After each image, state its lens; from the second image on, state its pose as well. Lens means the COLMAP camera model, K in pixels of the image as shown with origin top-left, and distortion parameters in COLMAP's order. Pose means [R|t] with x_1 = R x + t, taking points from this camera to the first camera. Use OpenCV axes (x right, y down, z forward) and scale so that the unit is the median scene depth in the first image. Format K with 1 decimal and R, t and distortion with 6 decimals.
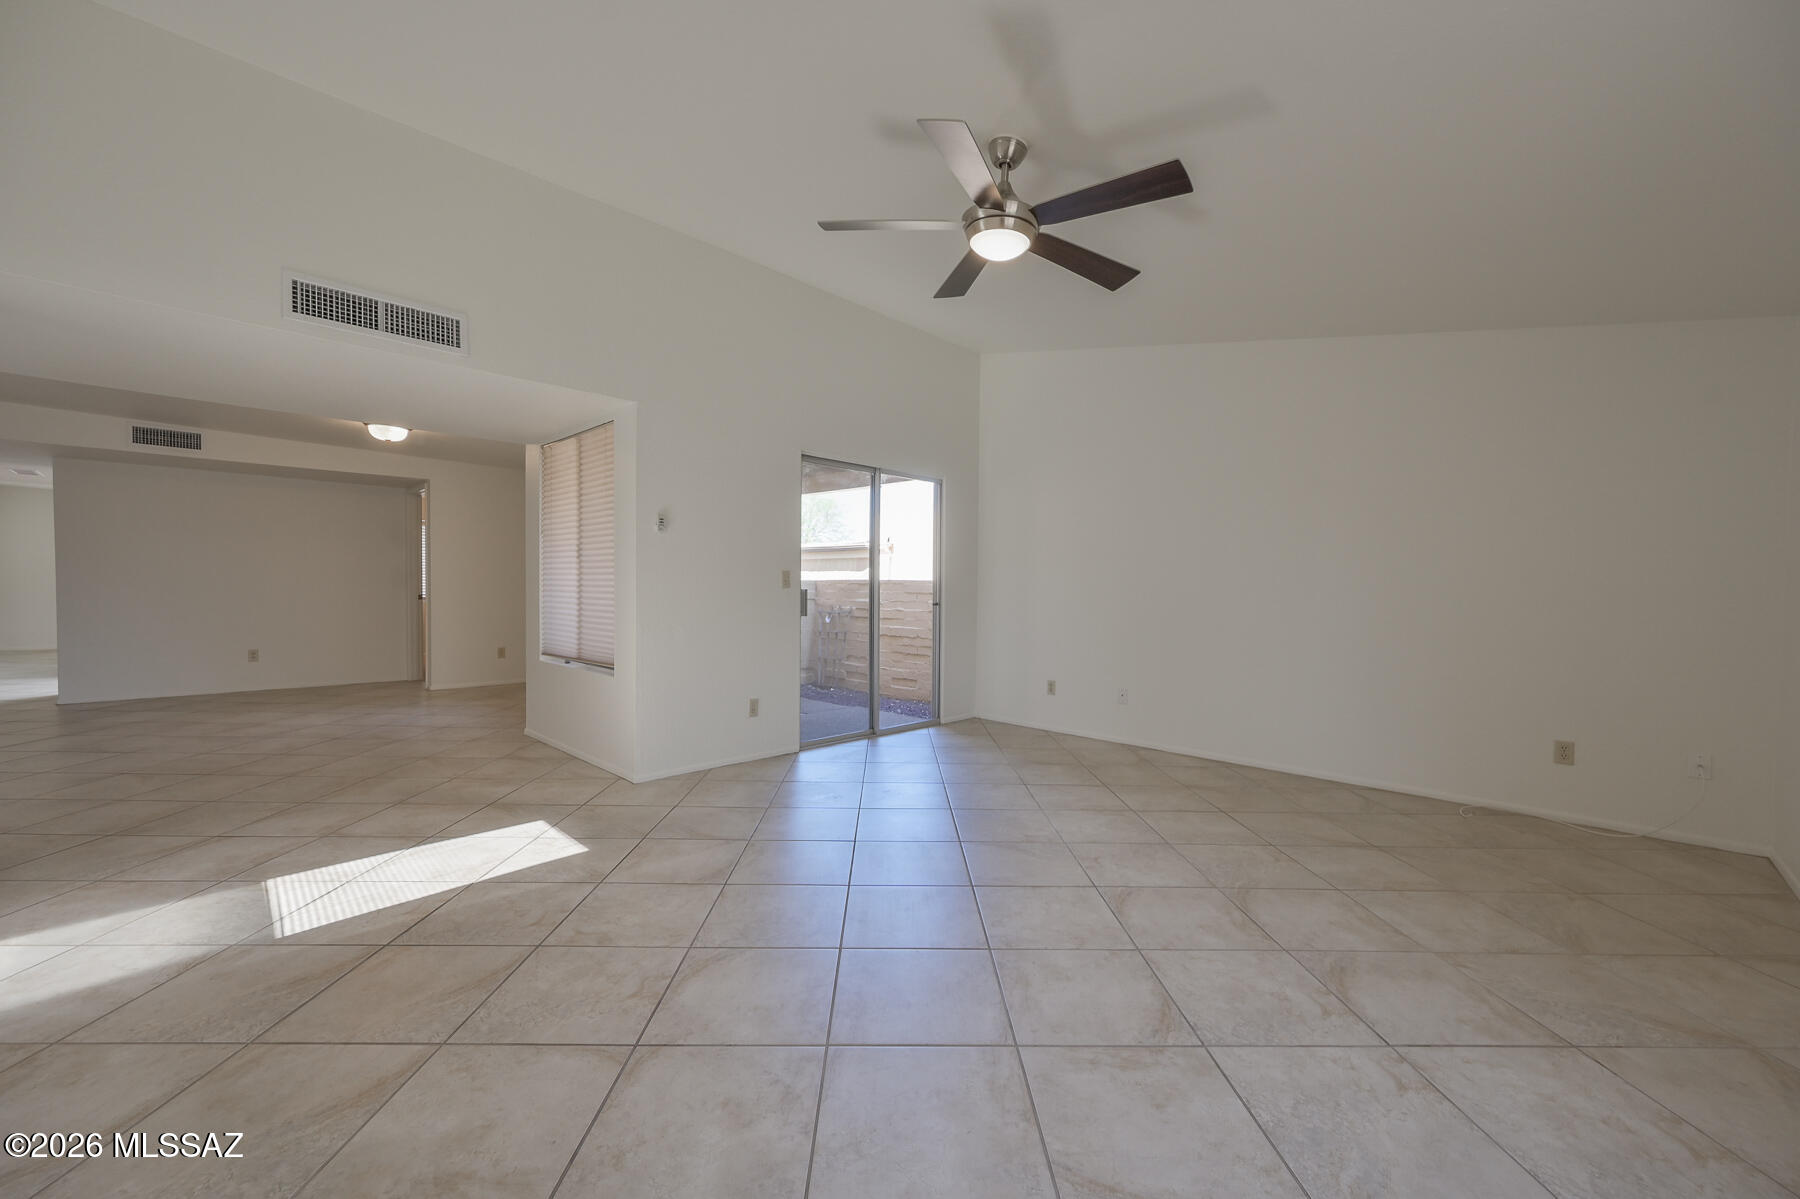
lens RADIAL K [[703.8, 0, 899.7], [0, 703.8, 598.6], [0, 0, 1]] dist [-0.002117, 0.000066]
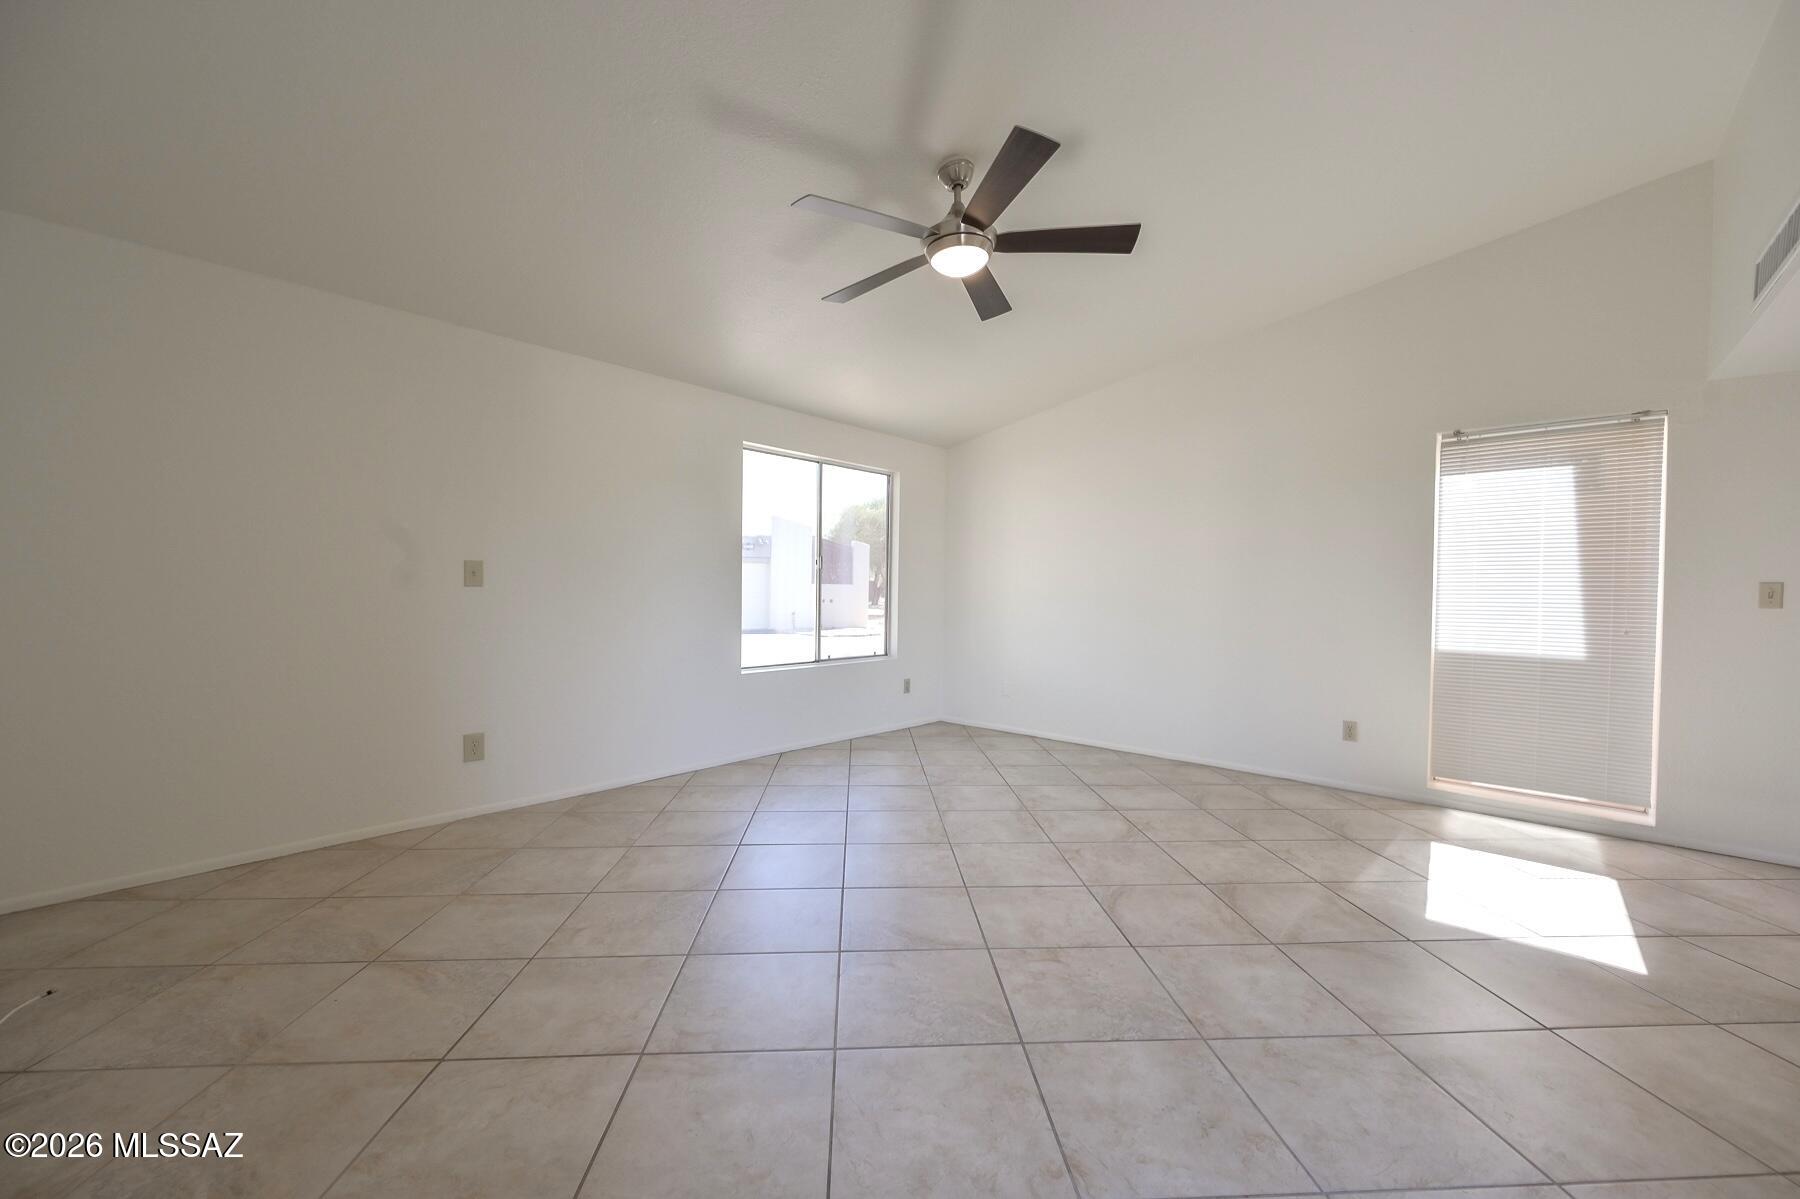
lens RADIAL K [[703.8, 0, 900.7], [0, 703.8, 600.6], [0, 0, 1]] dist [-0.002117, 0.000066]
pose [[-0.998450, -0.027042, -0.048641, 0.290944], [-0.028565, 0.999114, 0.030904, -0.033689], [0.047763, 0.032245, -0.998338, 2.250874]]
